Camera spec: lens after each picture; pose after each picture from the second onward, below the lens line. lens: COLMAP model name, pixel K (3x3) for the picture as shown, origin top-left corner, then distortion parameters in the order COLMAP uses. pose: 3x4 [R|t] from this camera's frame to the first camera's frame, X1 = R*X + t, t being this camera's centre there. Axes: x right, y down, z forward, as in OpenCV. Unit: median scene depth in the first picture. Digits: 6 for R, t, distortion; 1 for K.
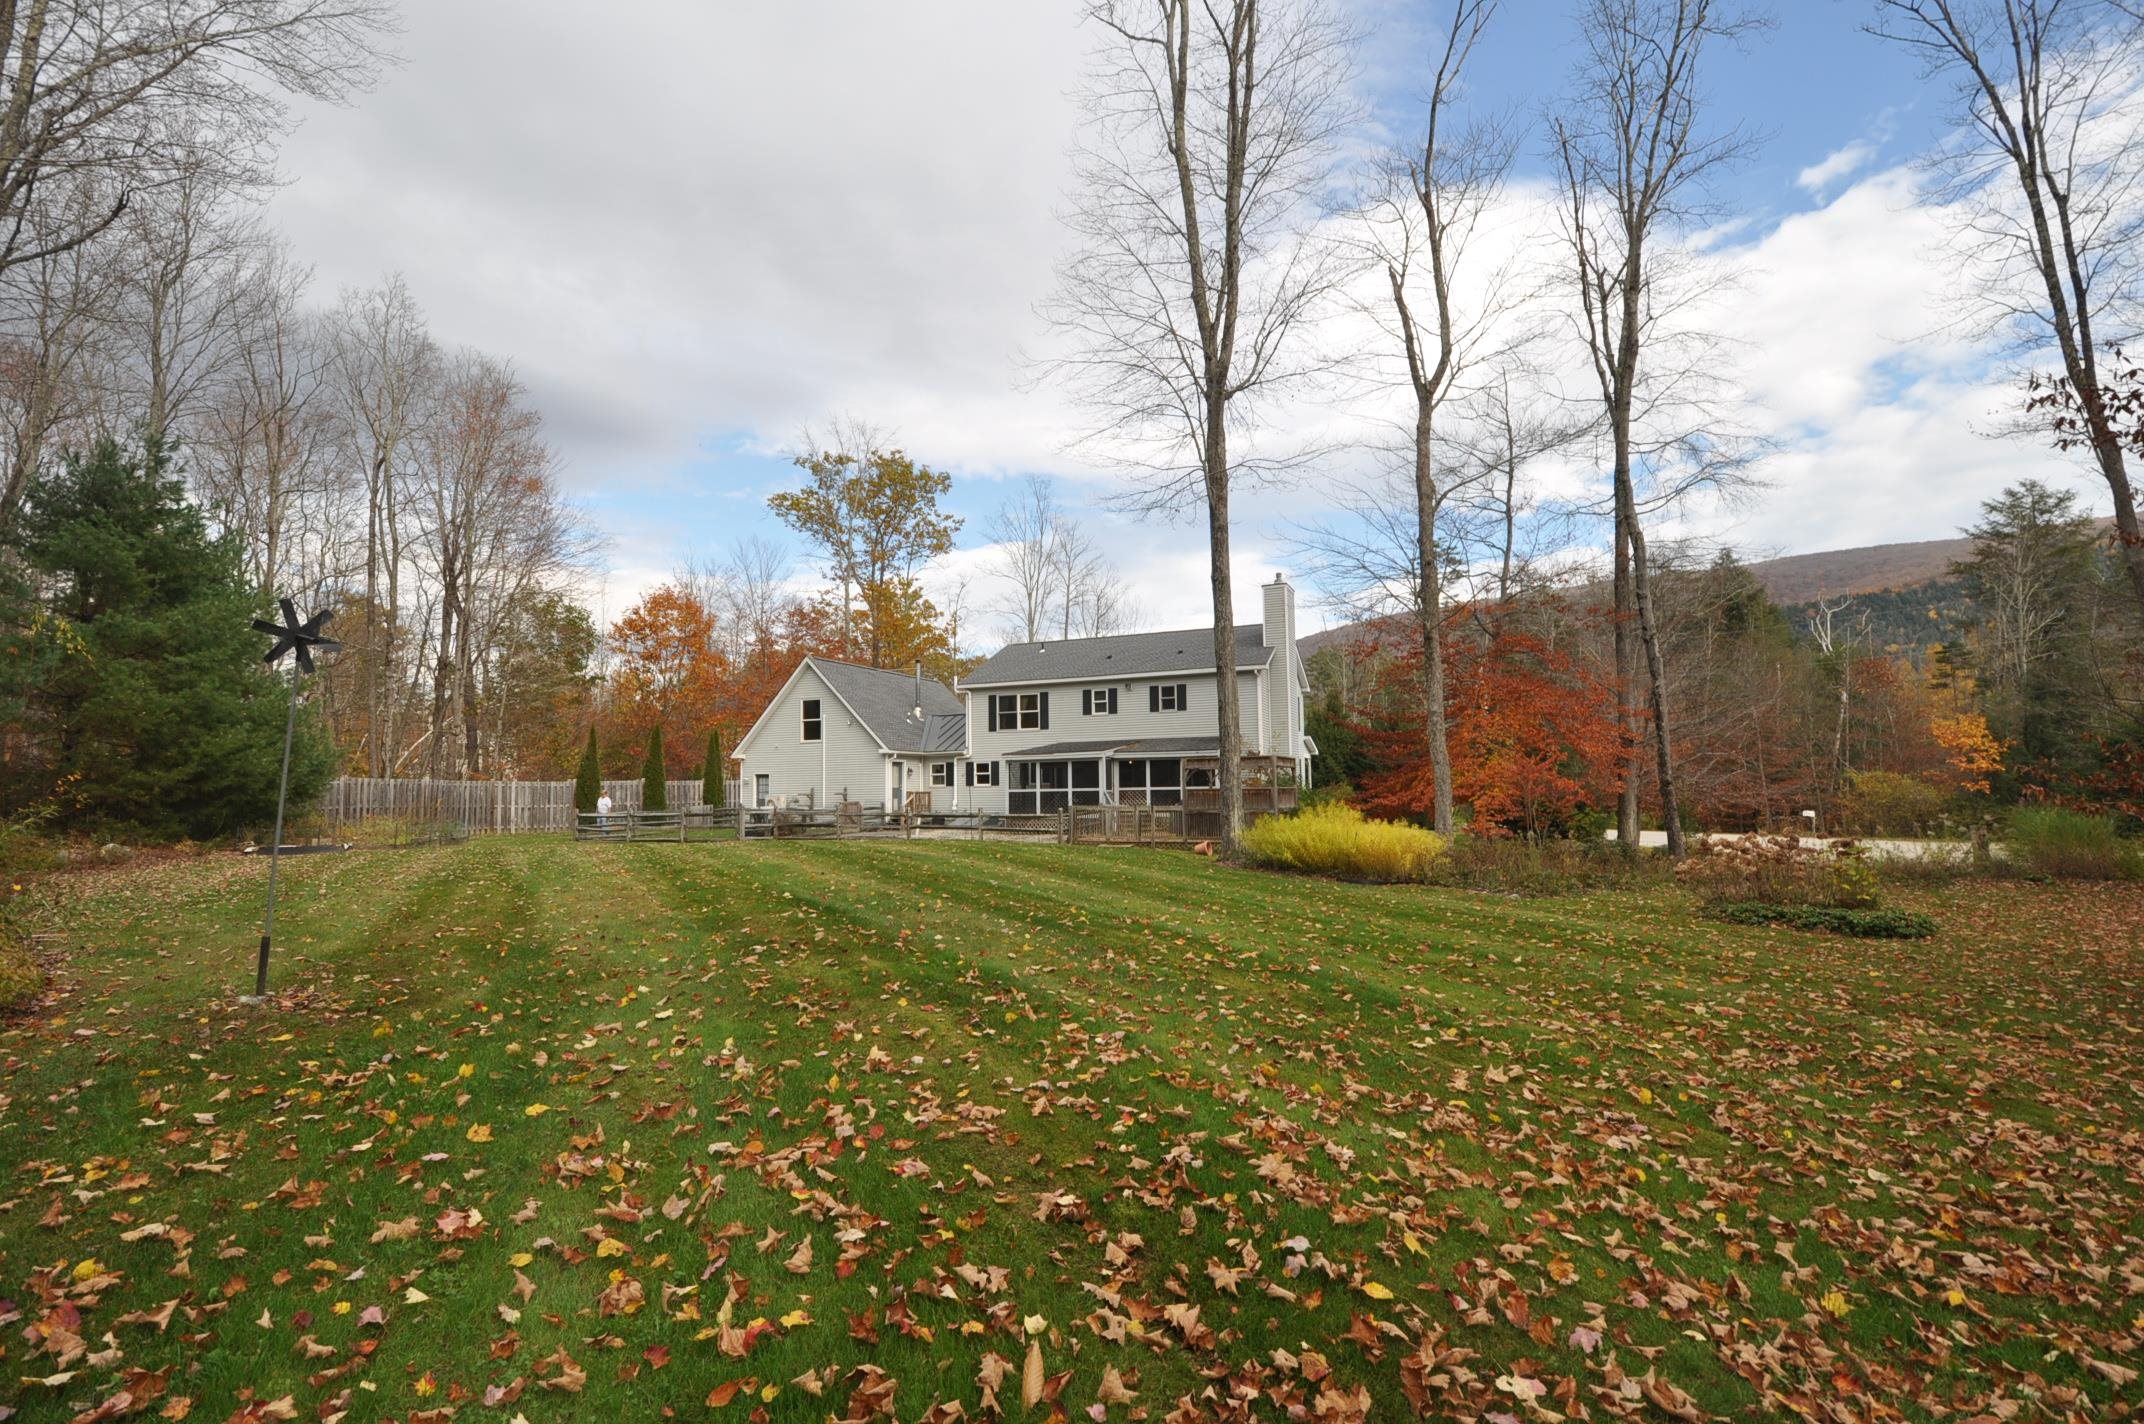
lens RADIAL K [[951.5, 0, 1078.1], [0, 951.5, 705.2], [0, 0, 1]] dist [-0.019653, -0.002015]
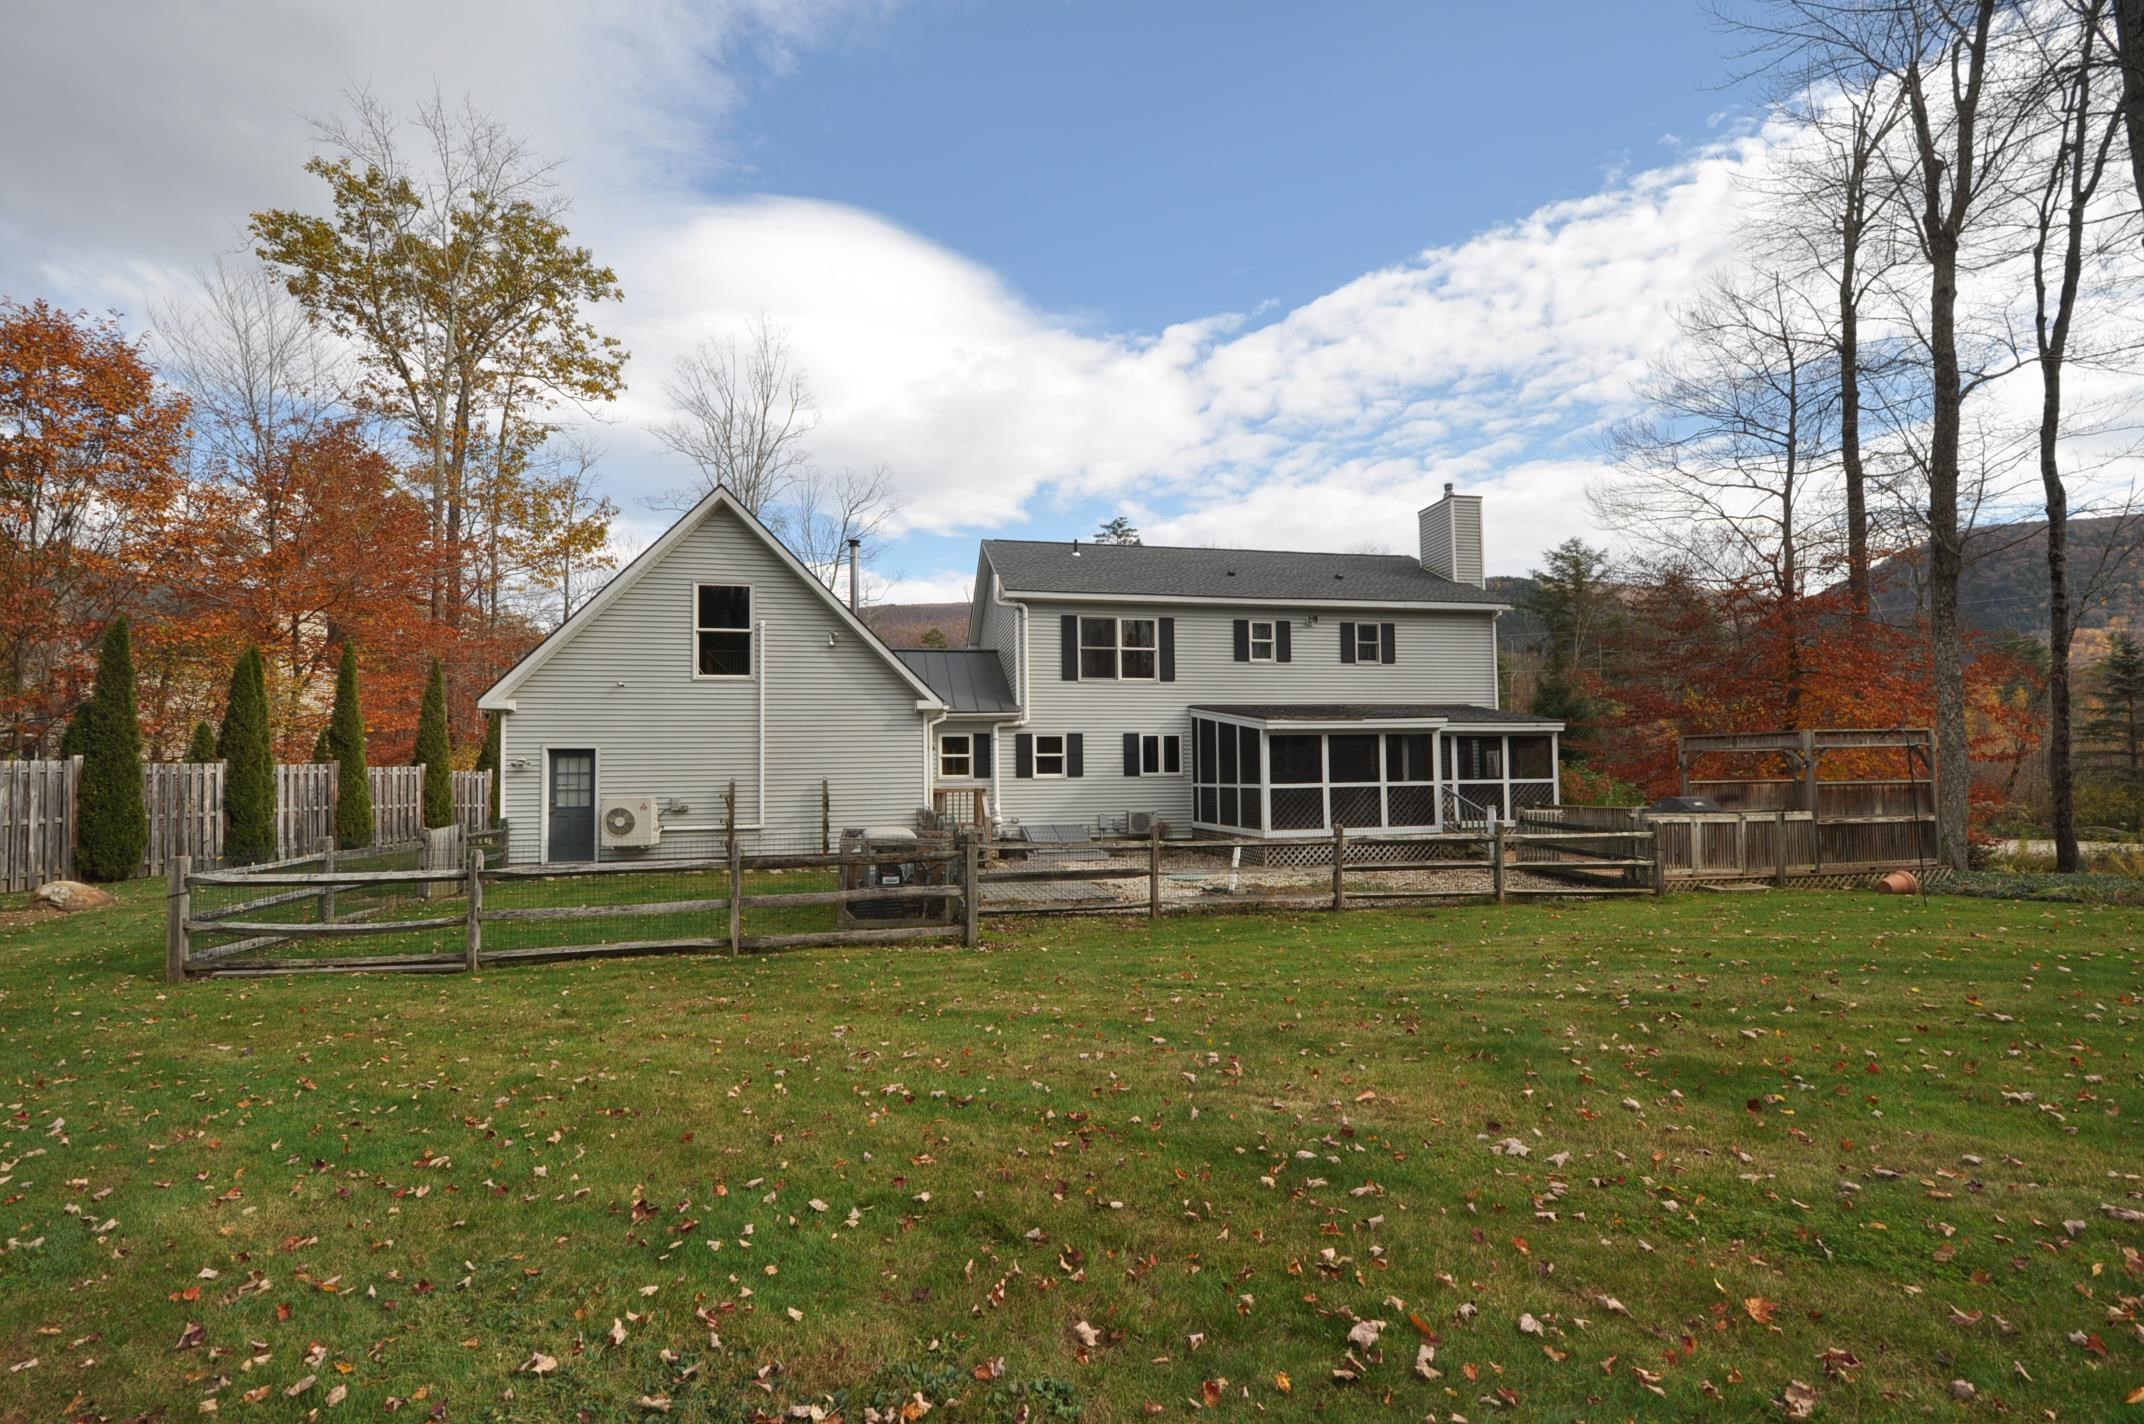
lens RADIAL K [[951.5, 0, 1068.8], [0, 951.5, 726.6], [0, 0, 1]] dist [-0.019653, -0.002015]
pose [[0.814541, 0.031042, 0.579274, -0.419202], [-0.049574, 0.998639, 0.016194, 0.046488], [-0.577983, -0.041908, 0.814972, 0.550791]]
